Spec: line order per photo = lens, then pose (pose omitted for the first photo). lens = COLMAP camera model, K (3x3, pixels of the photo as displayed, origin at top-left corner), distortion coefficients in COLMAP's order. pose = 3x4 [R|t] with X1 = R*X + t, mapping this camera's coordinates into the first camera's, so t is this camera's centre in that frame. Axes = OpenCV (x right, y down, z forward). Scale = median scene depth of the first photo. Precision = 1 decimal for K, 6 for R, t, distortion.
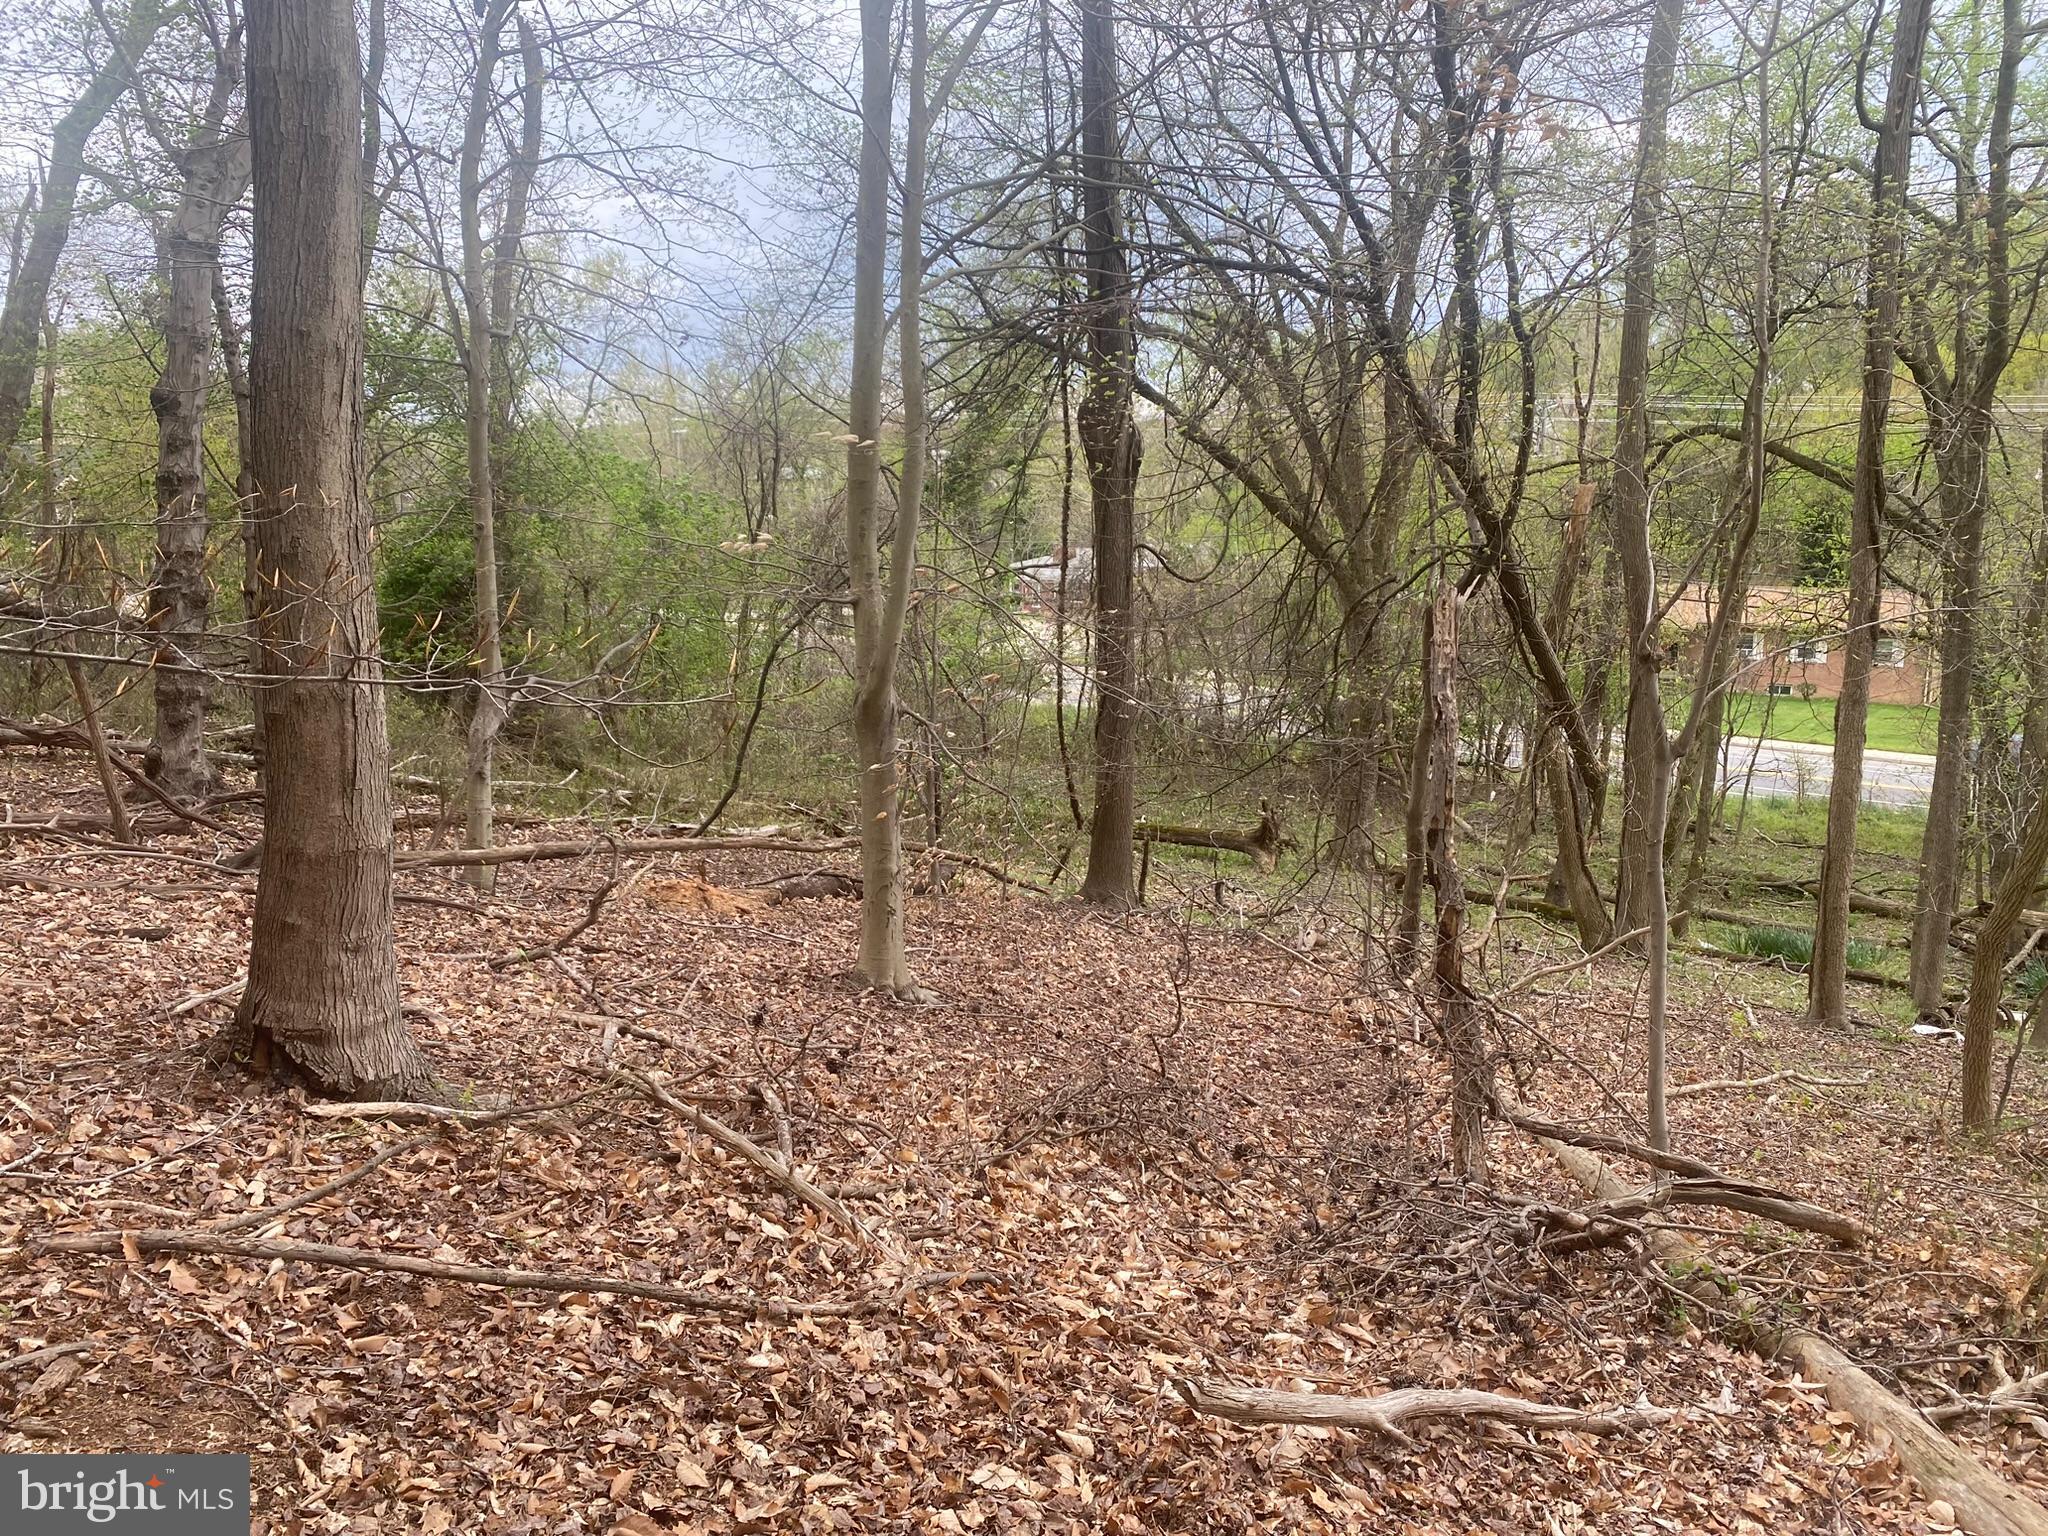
lens RADIAL K [[1520.7, 0, 1027.2], [0, 1520.7, 718.6], [0, 0, 1]] dist [-0.000768, -0.011041]
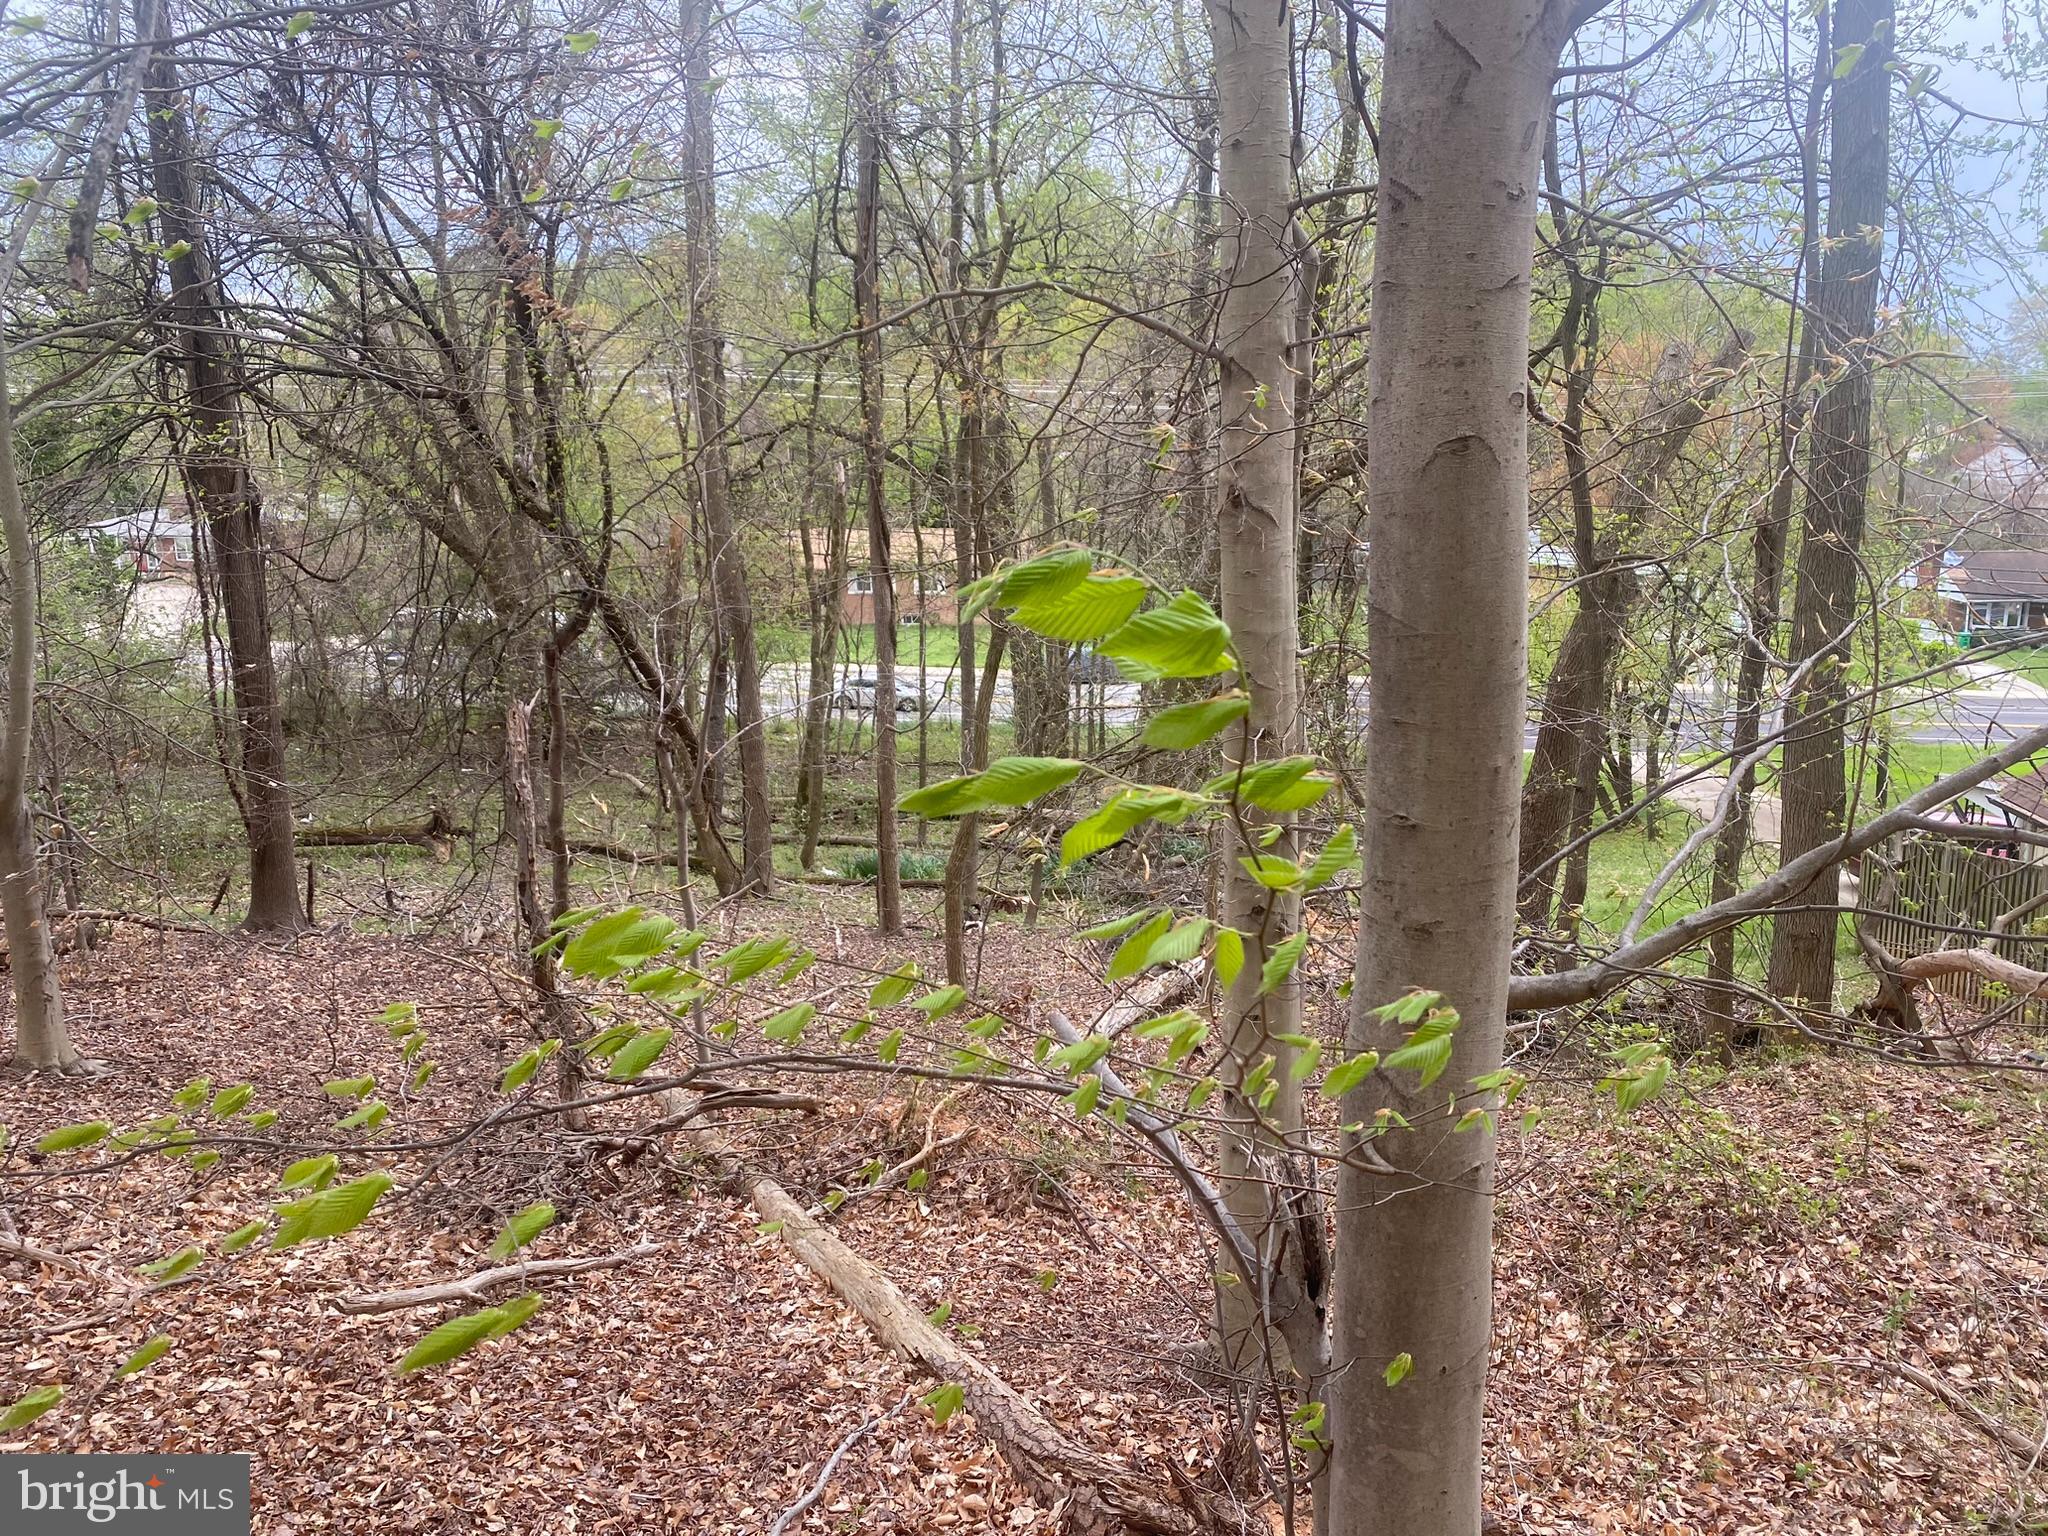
lens RADIAL K [[1525.7, 0, 1032.2], [0, 1525.7, 776.6], [0, 0, 1]] dist [-0.005772, -0.000408]
pose [[0.864310, -0.115230, 0.489581, 0.008614], [0.073800, 0.991922, 0.103175, -0.181503], [-0.497515, -0.053044, 0.865832, -0.576526]]
